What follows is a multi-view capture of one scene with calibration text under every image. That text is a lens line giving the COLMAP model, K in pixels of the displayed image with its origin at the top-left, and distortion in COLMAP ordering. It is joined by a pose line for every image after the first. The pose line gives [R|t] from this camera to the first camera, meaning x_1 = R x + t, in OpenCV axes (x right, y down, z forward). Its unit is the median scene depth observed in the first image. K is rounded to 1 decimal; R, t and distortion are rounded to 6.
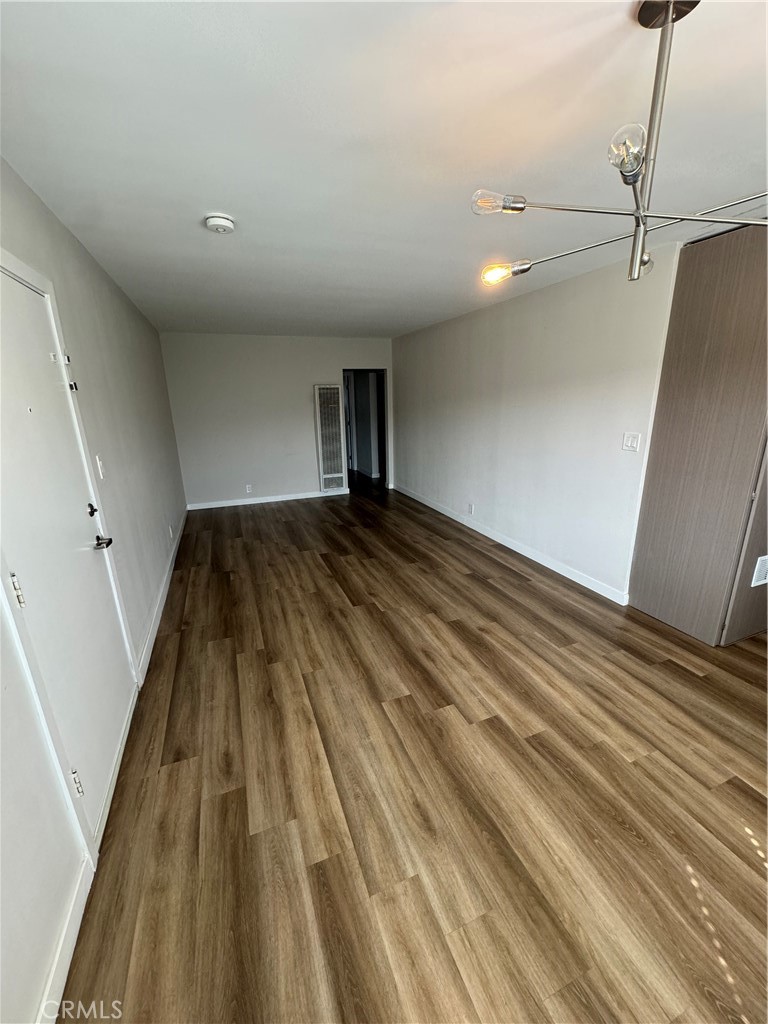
lens RADIAL K [[406.3, 0, 384.3], [0, 406.3, 510.4], [0, 0, 1]] dist [-0.002785, 0.000189]
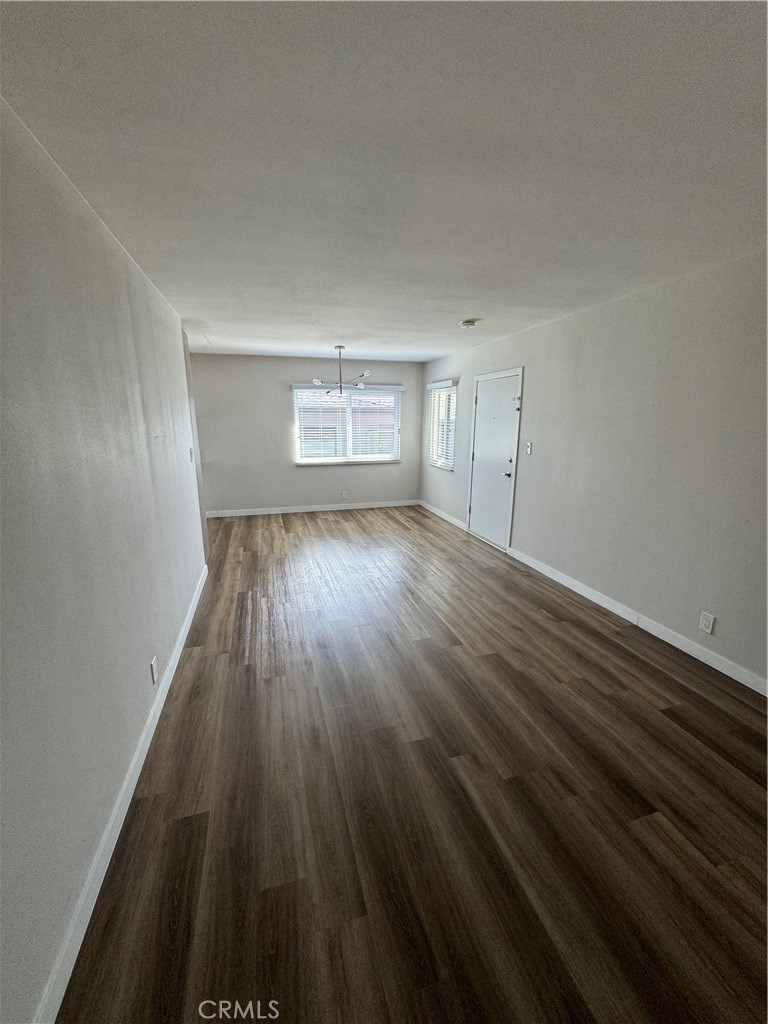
lens RADIAL K [[406.3, 0, 384.3], [0, 406.3, 510.4], [0, 0, 1]] dist [-0.002785, 0.000189]
pose [[-0.995846, -0.000469, 0.091051, -0.120296], [0.043169, 0.878021, 0.476671, -0.559375], [-0.080168, 0.478621, -0.874354, 2.004673]]
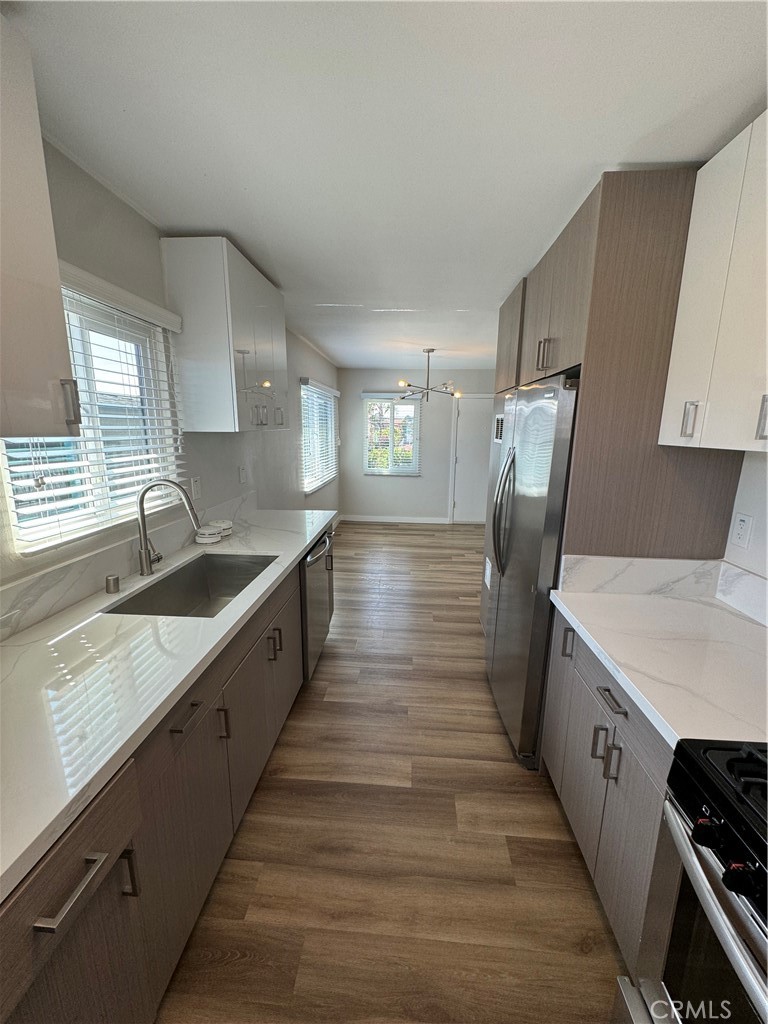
lens RADIAL K [[406.3, 0, 384.3], [0, 406.3, 510.4], [0, 0, 1]] dist [-0.002785, 0.000189]
pose [[-0.438231, 0.197479, -0.876901, 1.684379], [-0.245391, 0.912225, 0.328068, -0.281817], [0.864718, 0.358953, -0.351306, 0.873825]]
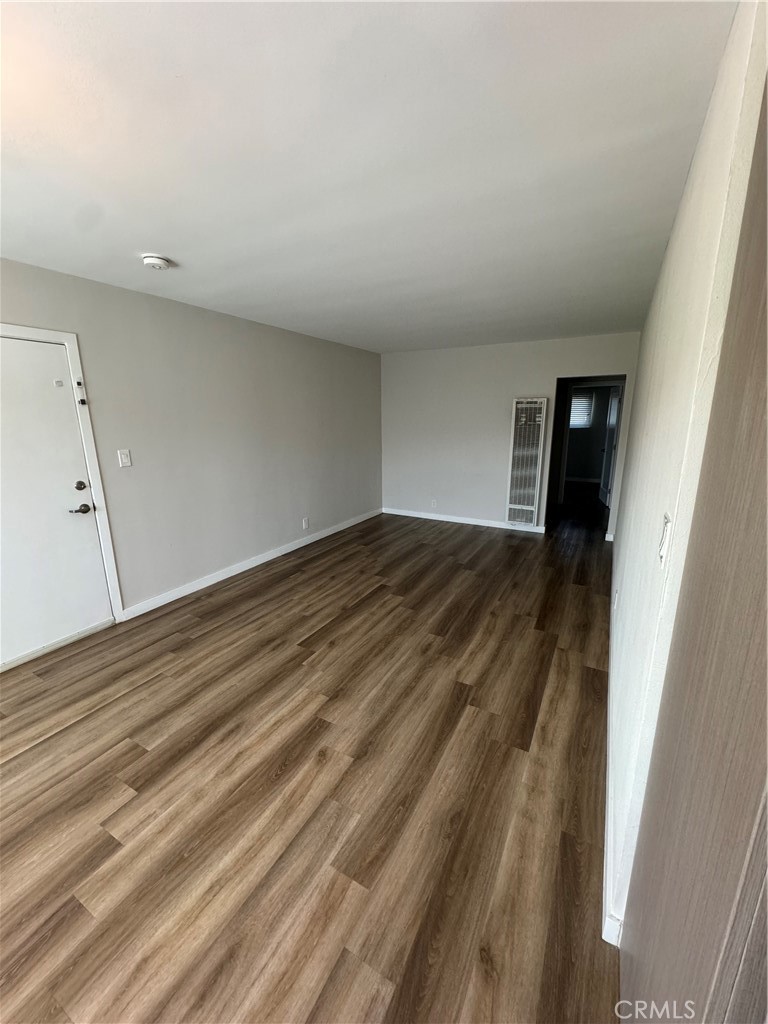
lens RADIAL K [[406.3, 0, 384.3], [0, 406.3, 510.4], [0, 0, 1]] dist [-0.002785, 0.000189]
pose [[0.634846, 0.190760, -0.748720, 0.657155], [-0.216912, 0.974074, 0.064255, -0.149747], [0.741566, 0.121614, 0.659765, 0.519812]]
